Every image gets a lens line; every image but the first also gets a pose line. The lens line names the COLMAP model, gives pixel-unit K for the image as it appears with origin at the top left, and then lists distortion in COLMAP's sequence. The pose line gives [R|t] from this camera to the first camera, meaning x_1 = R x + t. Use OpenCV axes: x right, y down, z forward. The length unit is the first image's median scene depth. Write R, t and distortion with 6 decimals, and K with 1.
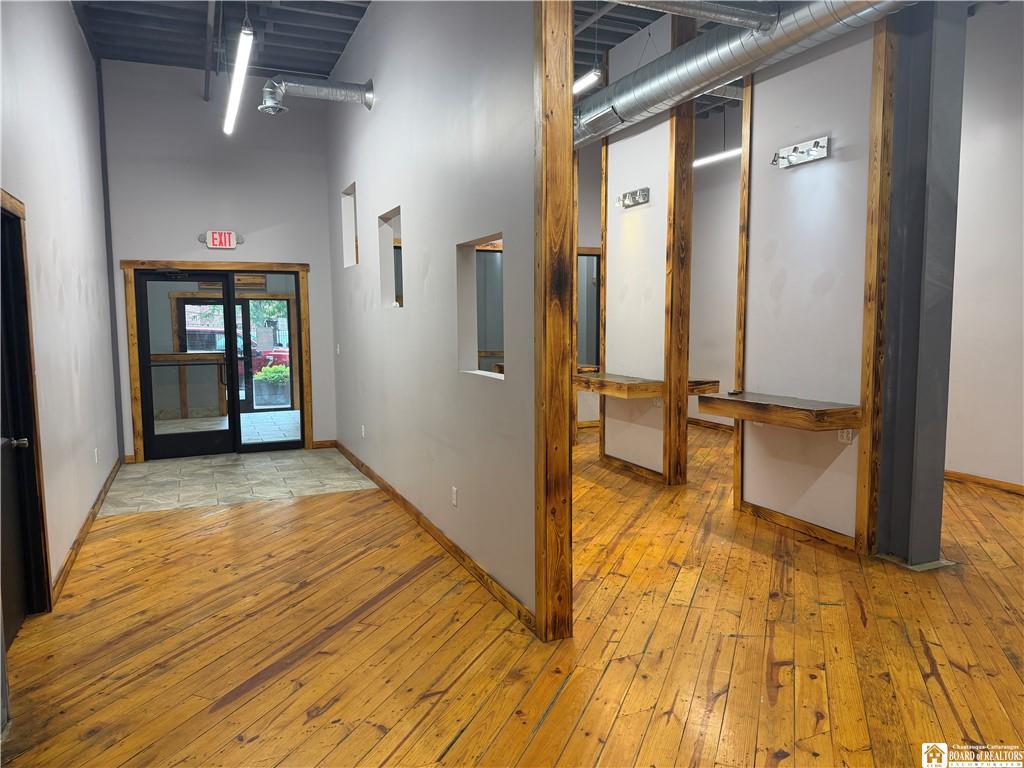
lens RADIAL K [[713.8, 0, 513.8], [0, 713.8, 387.5], [0, 0, 1]] dist [0.064255, -0.085960]
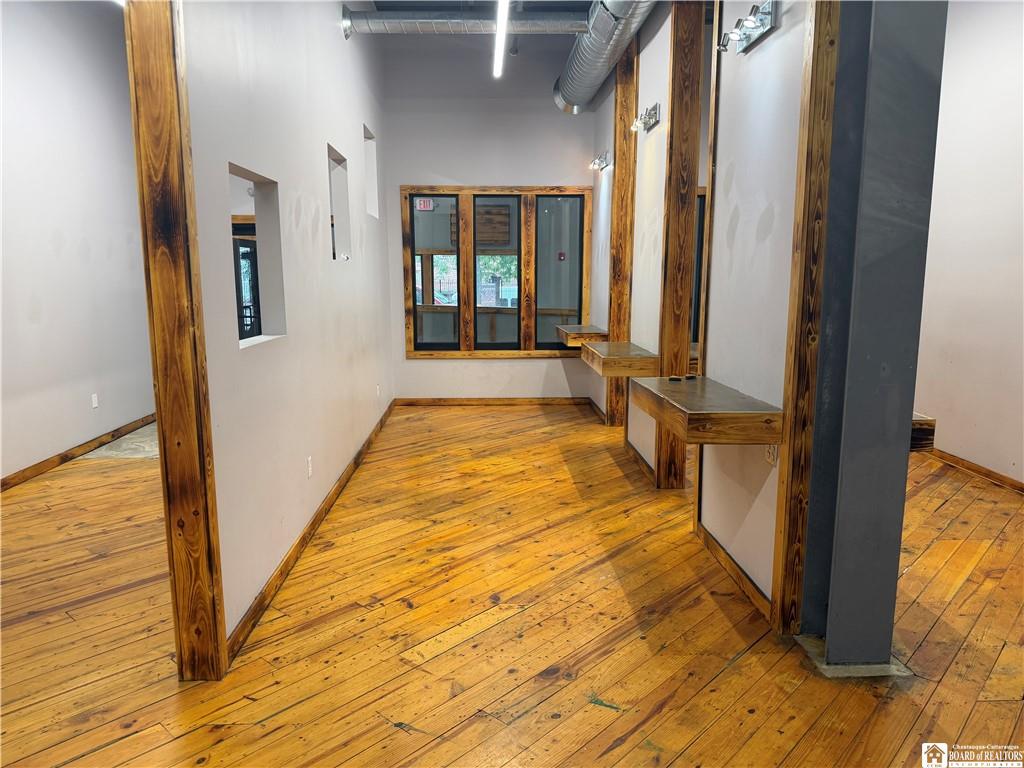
lens RADIAL K [[713.8, 0, 508.7], [0, 713.8, 388.4], [0, 0, 1]] dist [0.064255, -0.085960]
pose [[0.930584, 0.064147, -0.360415, 0.485757], [-0.041813, 0.996710, 0.069436, -0.030597], [0.363683, -0.049545, 0.930204, 0.299709]]
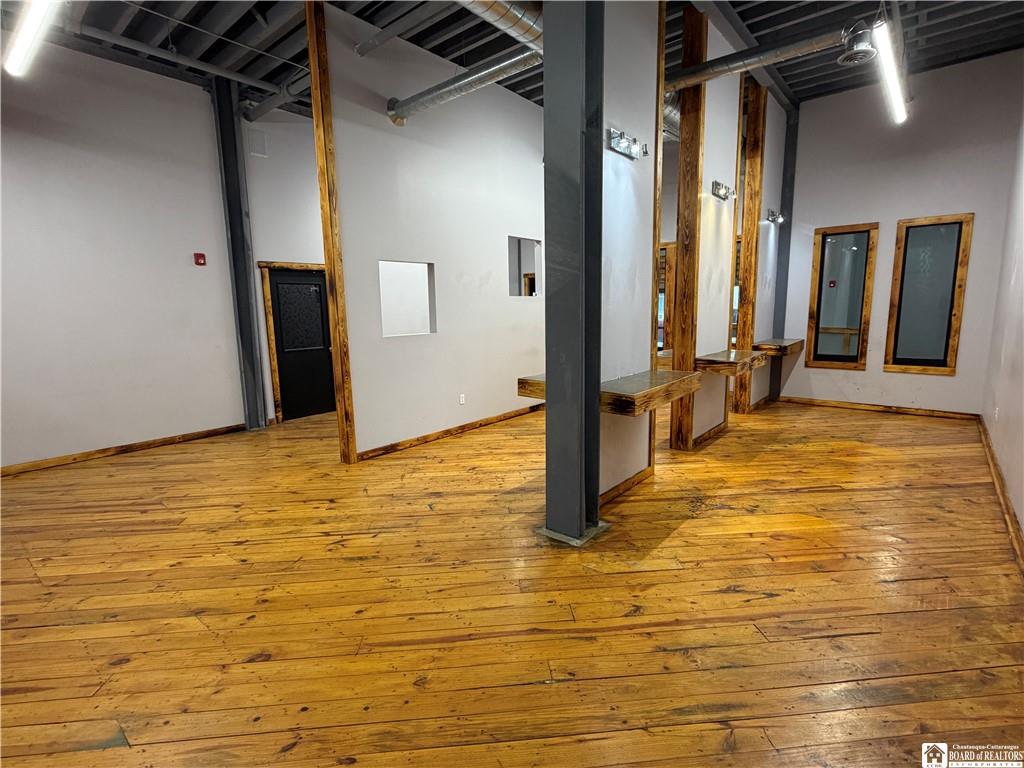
lens RADIAL K [[499.3, 0, 510.4], [0, 499.3, 386.6], [0, 0, 1]] dist [0.001959, -0.000607]
pose [[0.442917, 0.139552, -0.885635, 1.135569], [-0.071181, 0.990167, 0.120425, -0.055165], [0.893733, 0.009702, 0.448495, 0.585504]]
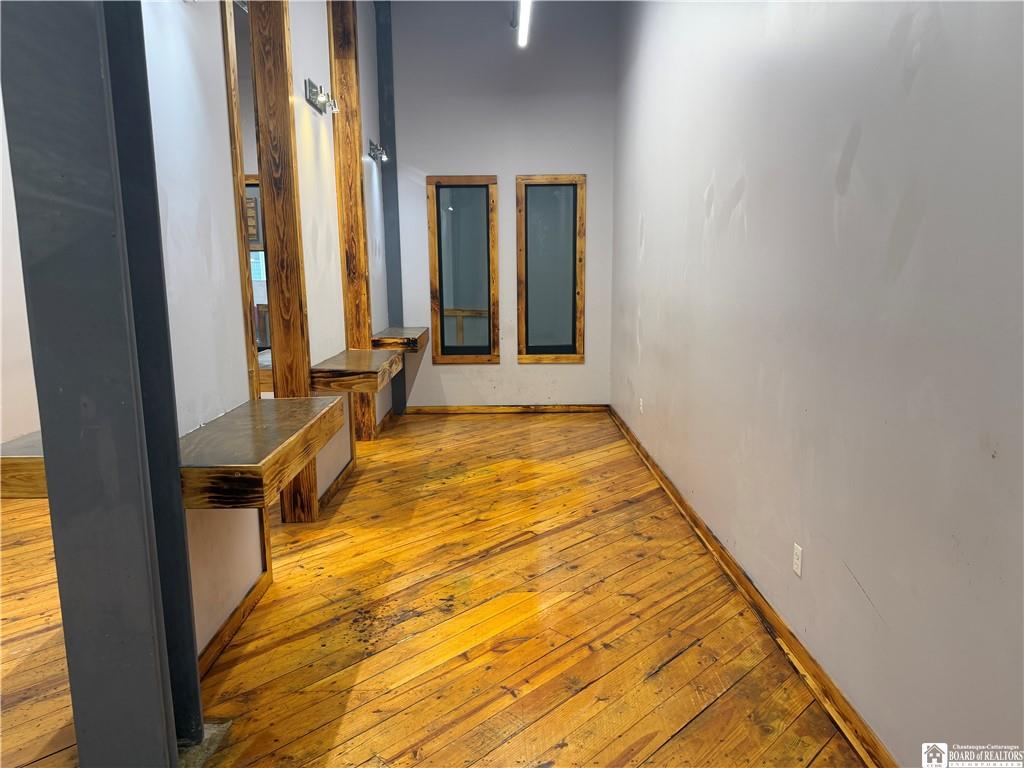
lens RADIAL K [[713.8, 0, 514.1], [0, 713.8, 386.3], [0, 0, 1]] dist [0.064255, -0.085960]
pose [[0.923333, 0.059088, -0.379427, 0.952691], [-0.033607, 0.996733, 0.073439, -0.069609], [0.382527, -0.055057, 0.922303, 0.657890]]
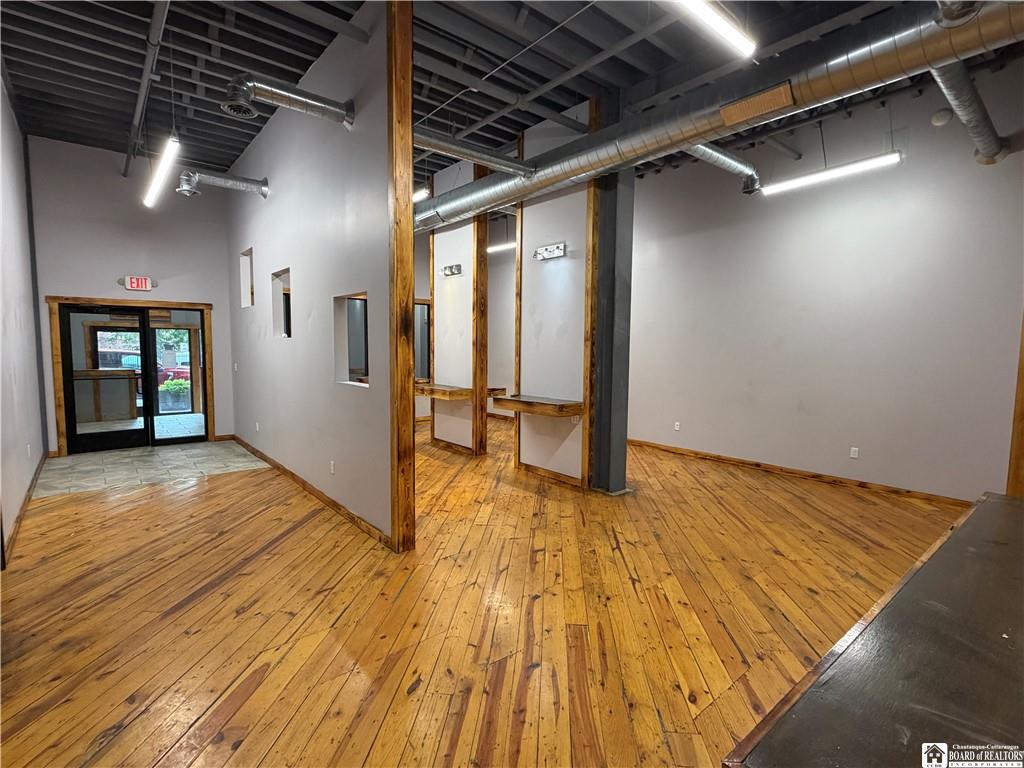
lens RADIAL K [[499.3, 0, 508.5], [0, 499.3, 388.8], [0, 0, 1]] dist [0.001959, -0.000607]
pose [[0.961661, -0.006568, 0.274163, -0.015604], [0.009986, 0.999889, -0.011073, 0.005665], [-0.274060, 0.013386, 0.961619, -0.093266]]
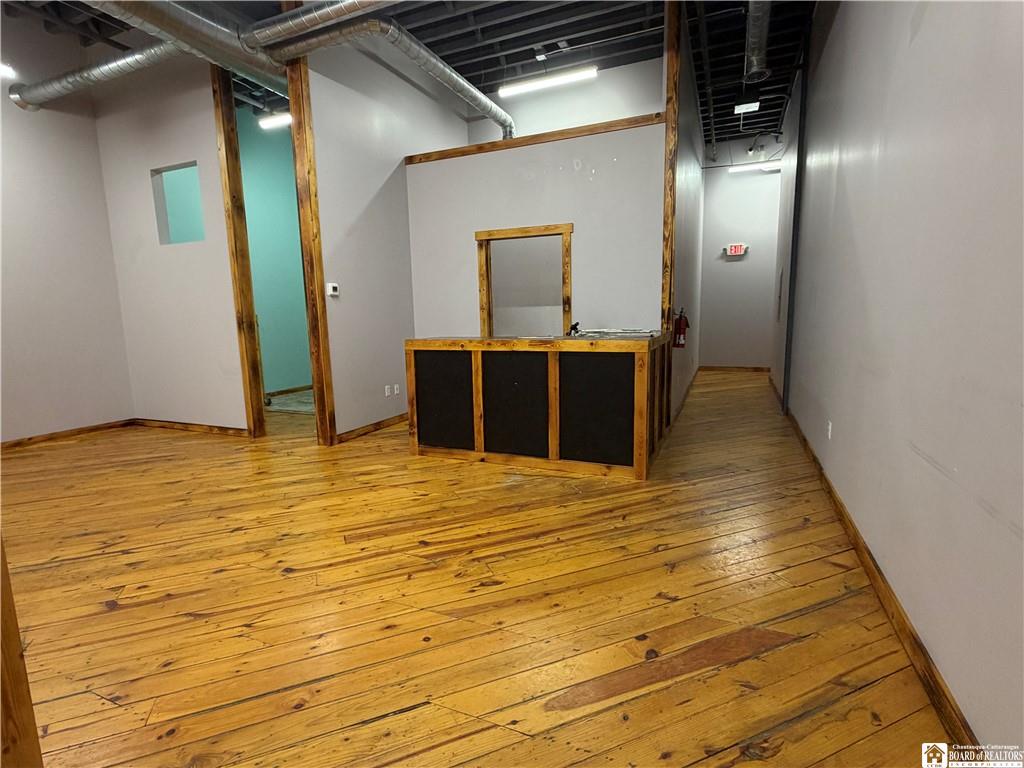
lens RADIAL K [[499.3, 0, 511.0], [0, 499.3, 386.9], [0, 0, 1]] dist [0.001959, -0.000607]
pose [[-0.680132, -0.089277, 0.727633, -0.334310], [0.098709, 0.972365, 0.211570, -0.001684], [-0.726414, 0.215720, -0.652524, 0.688799]]
